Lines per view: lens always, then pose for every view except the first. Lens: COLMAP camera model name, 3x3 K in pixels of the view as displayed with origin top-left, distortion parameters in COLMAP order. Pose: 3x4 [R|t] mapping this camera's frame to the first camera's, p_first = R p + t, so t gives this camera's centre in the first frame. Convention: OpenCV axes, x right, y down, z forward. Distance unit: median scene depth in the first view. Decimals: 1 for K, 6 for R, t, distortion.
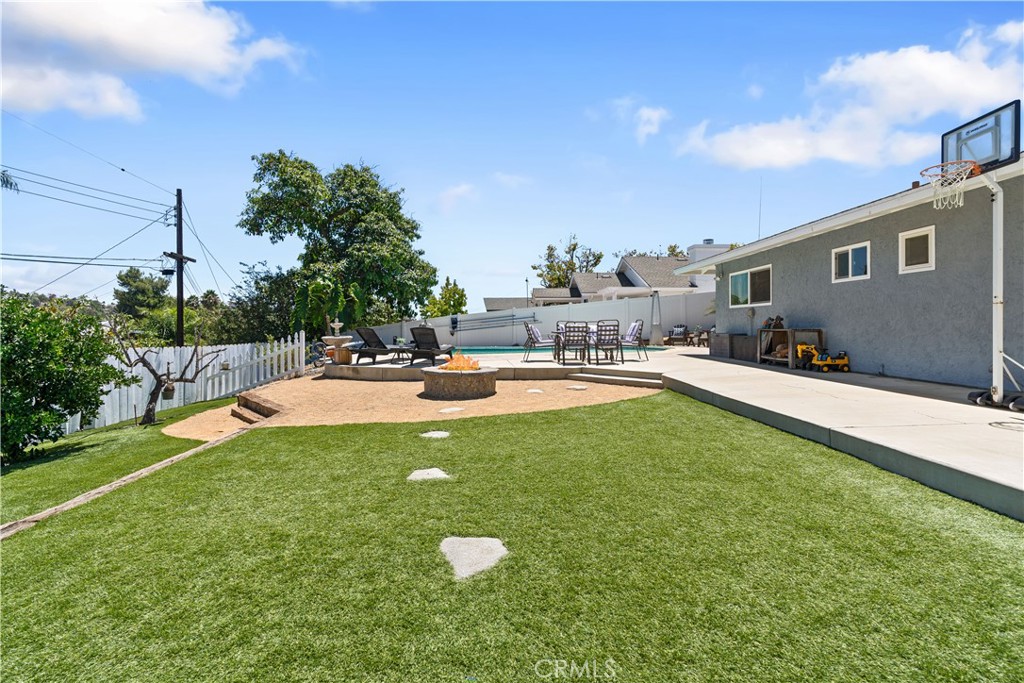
lens RADIAL K [[467.4, 0, 507.9], [0, 467.4, 326.7], [0, 0, 1]] dist [-0.005351, -0.001319]
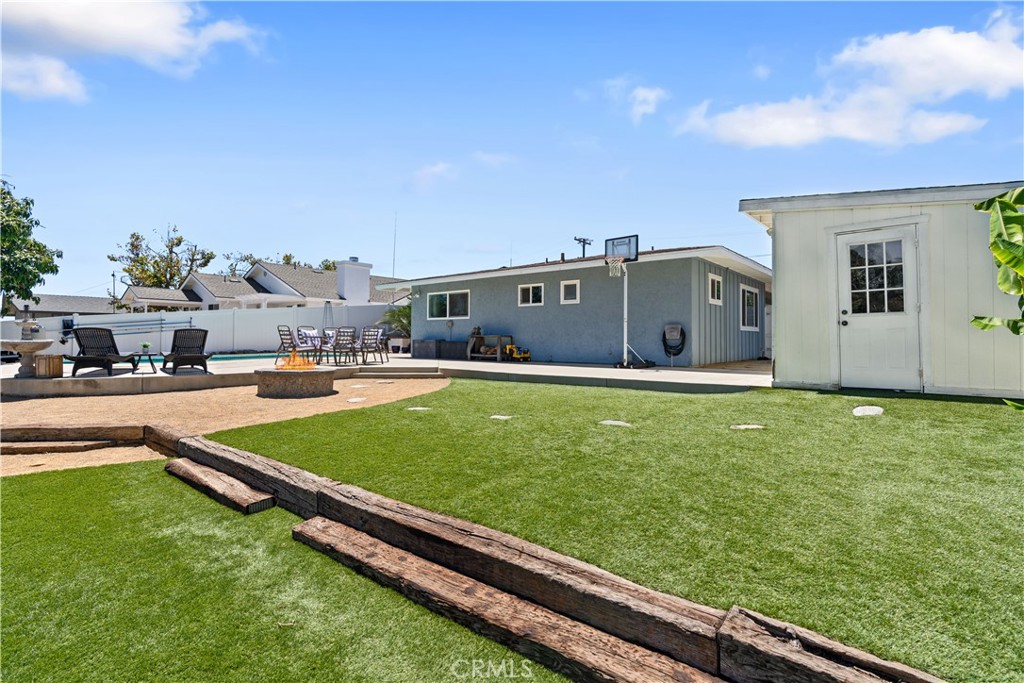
lens RADIAL K [[489.1, 0, 505.8], [0, 489.1, 322.6], [0, 0, 1]] dist [-0.009265, 0.000771]
pose [[0.637761, 0.032611, 0.769544, -0.480361], [-0.004952, 0.999256, -0.038242, 0.020419], [-0.770219, 0.020579, 0.637448, -0.021701]]
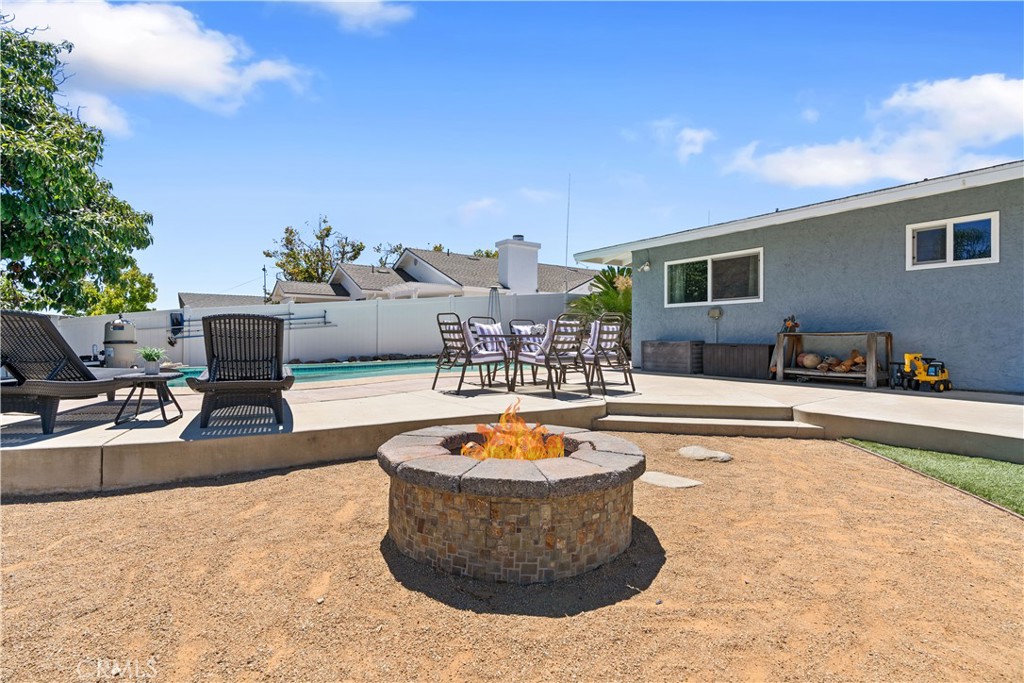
lens RADIAL K [[489.1, 0, 500.3], [0, 489.1, 333.3], [0, 0, 1]] dist [-0.009265, 0.000771]
pose [[0.830630, 0.014069, 0.556648, -0.215300], [-0.007318, 0.999870, -0.014351, 0.018043], [-0.556777, 0.007847, 0.830625, 0.564250]]
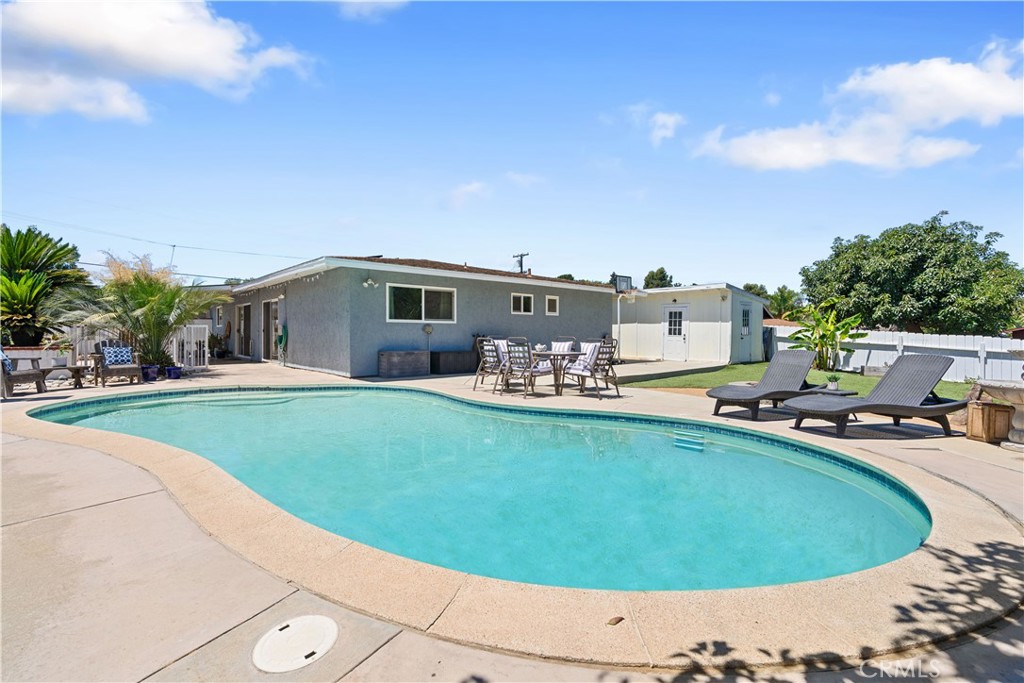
lens RADIAL K [[467.4, 0, 515.0], [0, 467.4, 341.1], [0, 0, 1]] dist [-0.005351, -0.001319]
pose [[-0.676336, -0.000762, 0.736593, -0.385707], [0.008573, 0.999924, 0.008907, -0.010915], [-0.736544, 0.012339, -0.676277, 1.629758]]
